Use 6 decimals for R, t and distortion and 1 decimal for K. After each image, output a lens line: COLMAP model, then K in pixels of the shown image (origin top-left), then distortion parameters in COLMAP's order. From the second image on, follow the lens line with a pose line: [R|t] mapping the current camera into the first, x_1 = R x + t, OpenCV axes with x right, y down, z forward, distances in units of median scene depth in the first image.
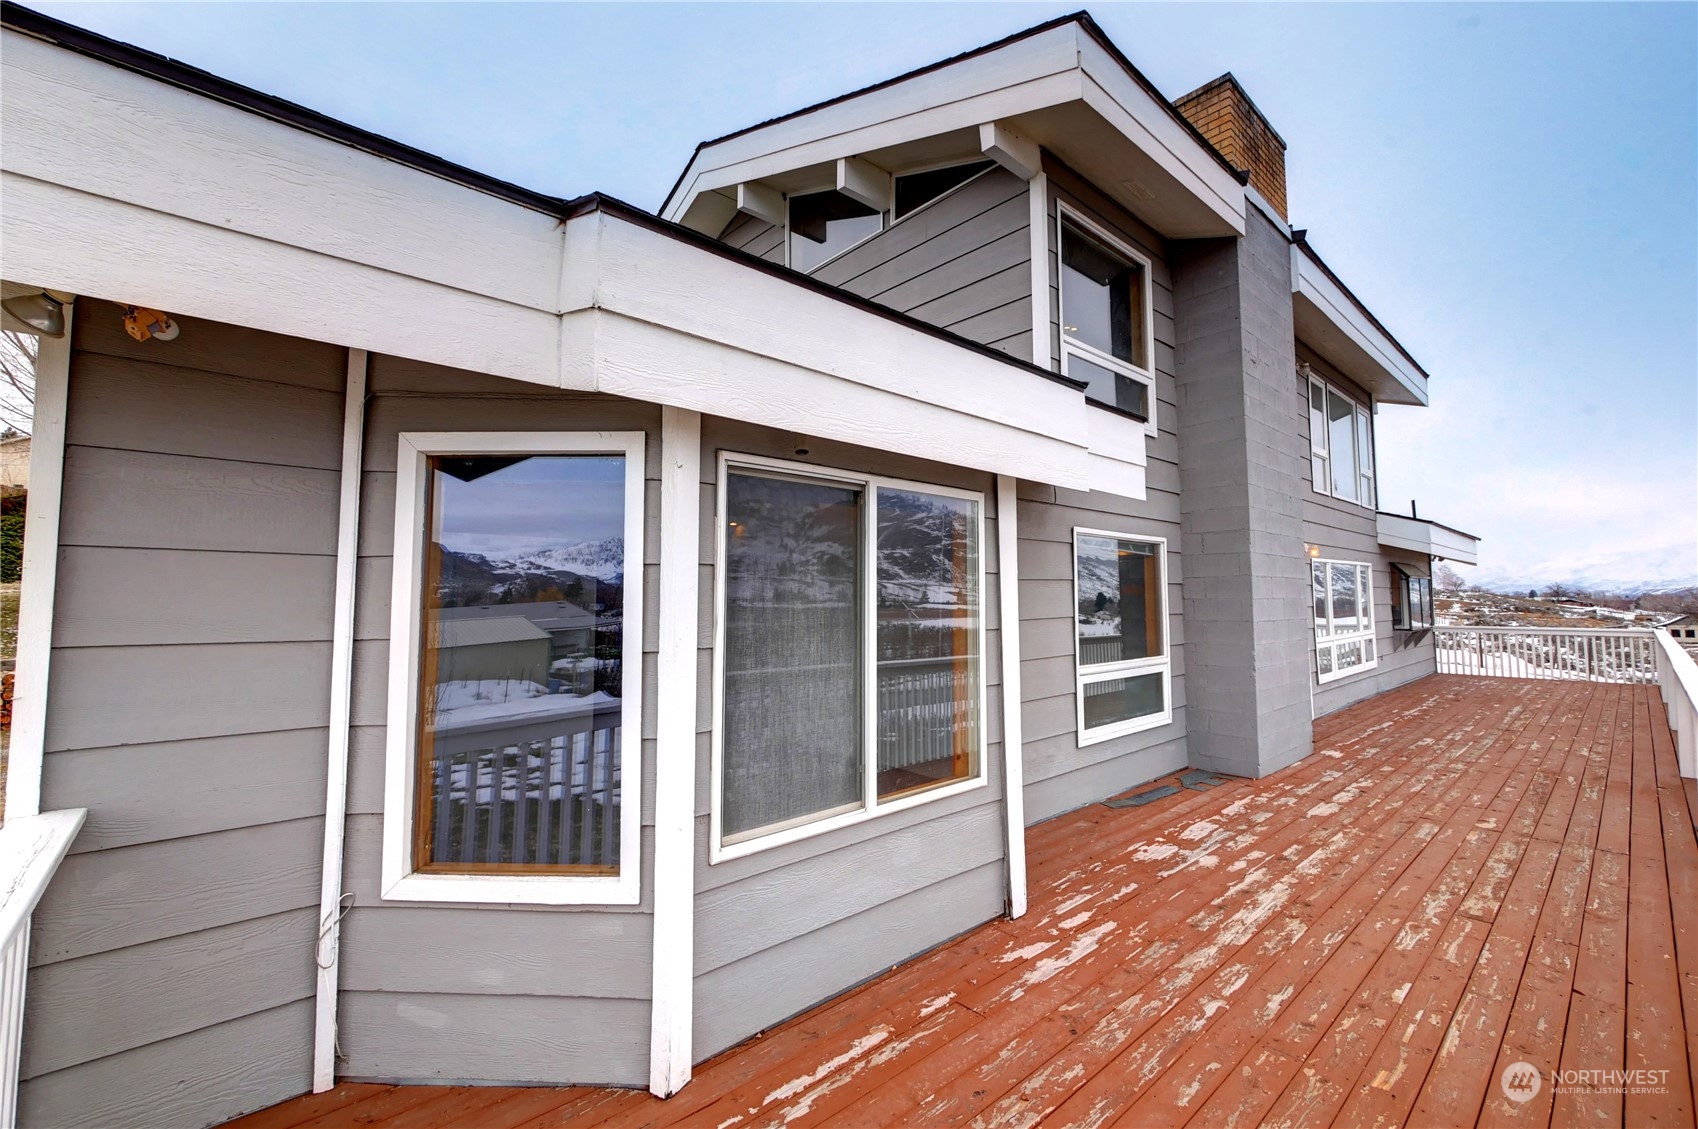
lens RADIAL K [[704.2, 0, 848.7], [0, 704.2, 554.9], [0, 0, 1]] dist [-0.007975, 0.000700]
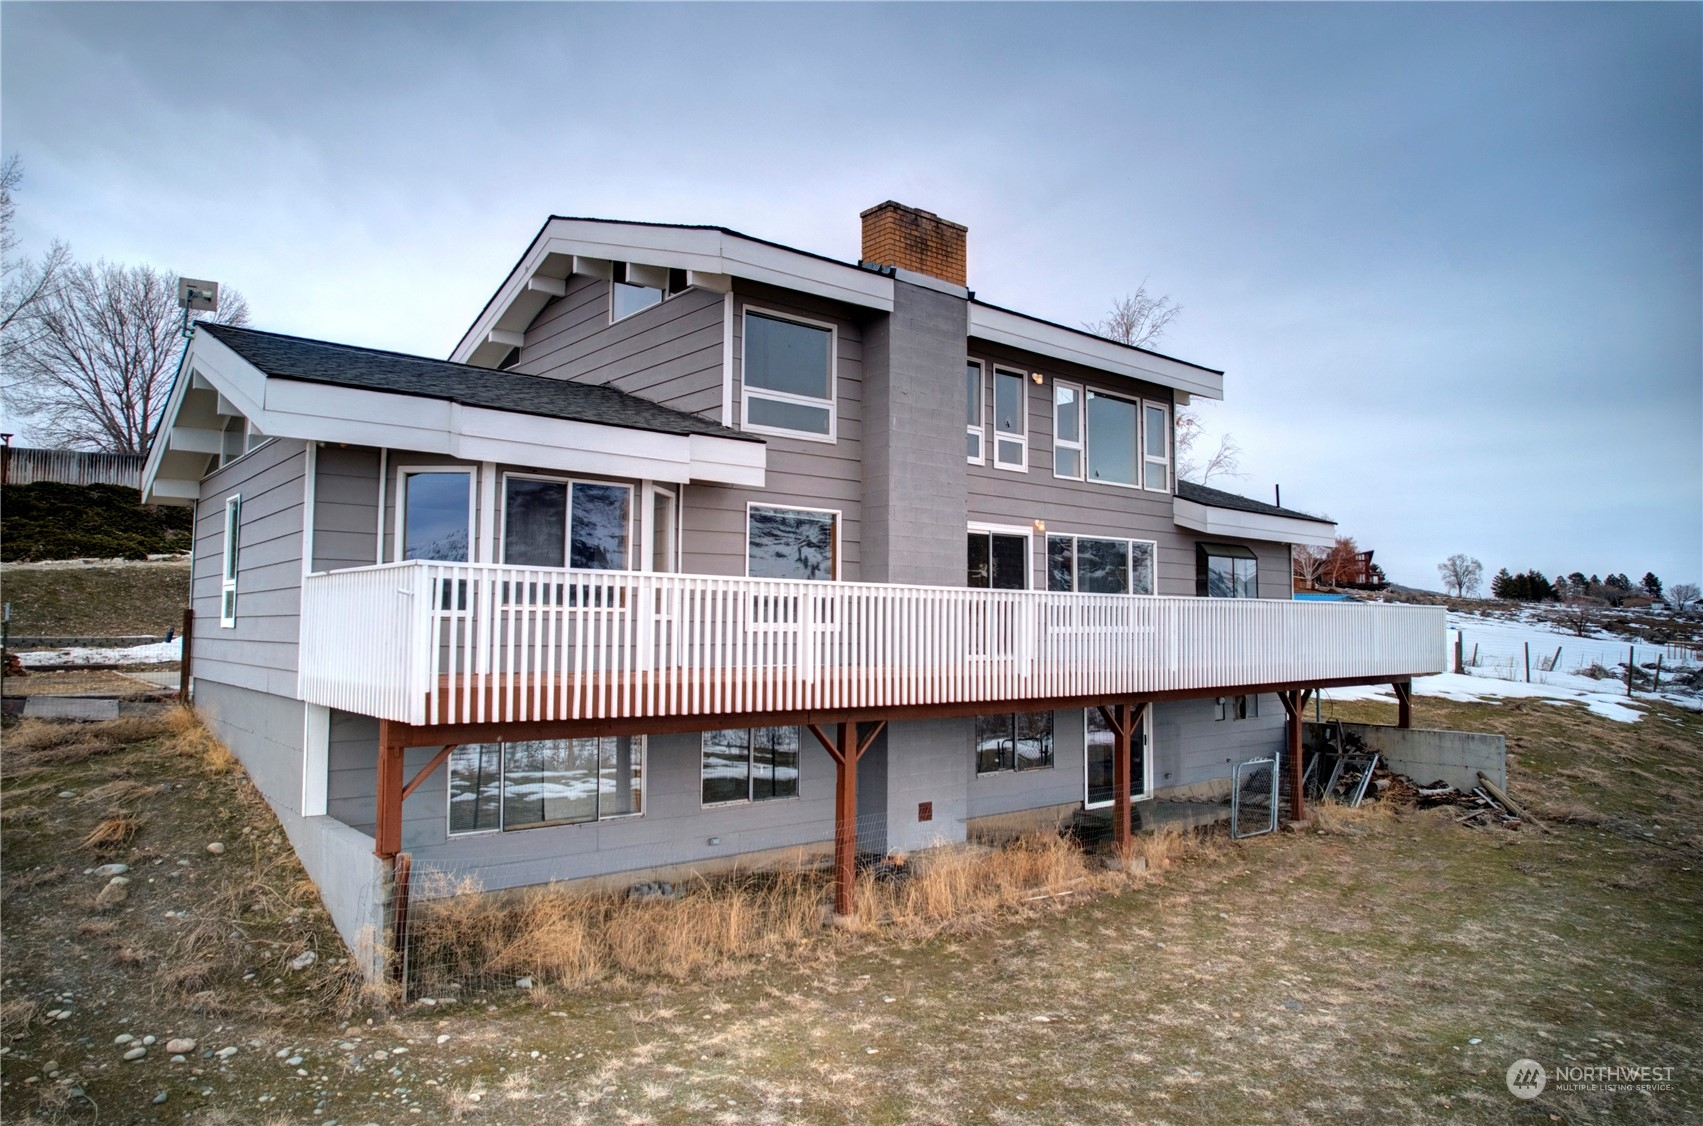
lens RADIAL K [[1093.7, 0, 854.4], [0, 1093.7, 569.2], [0, 0, 1]] dist [-0.011352, 0.001118]
pose [[0.999733, 0.008206, -0.021599, 0.604409], [-0.007989, 0.999917, 0.010109, 0.087948], [0.021680, -0.009934, 0.999716, -1.542811]]
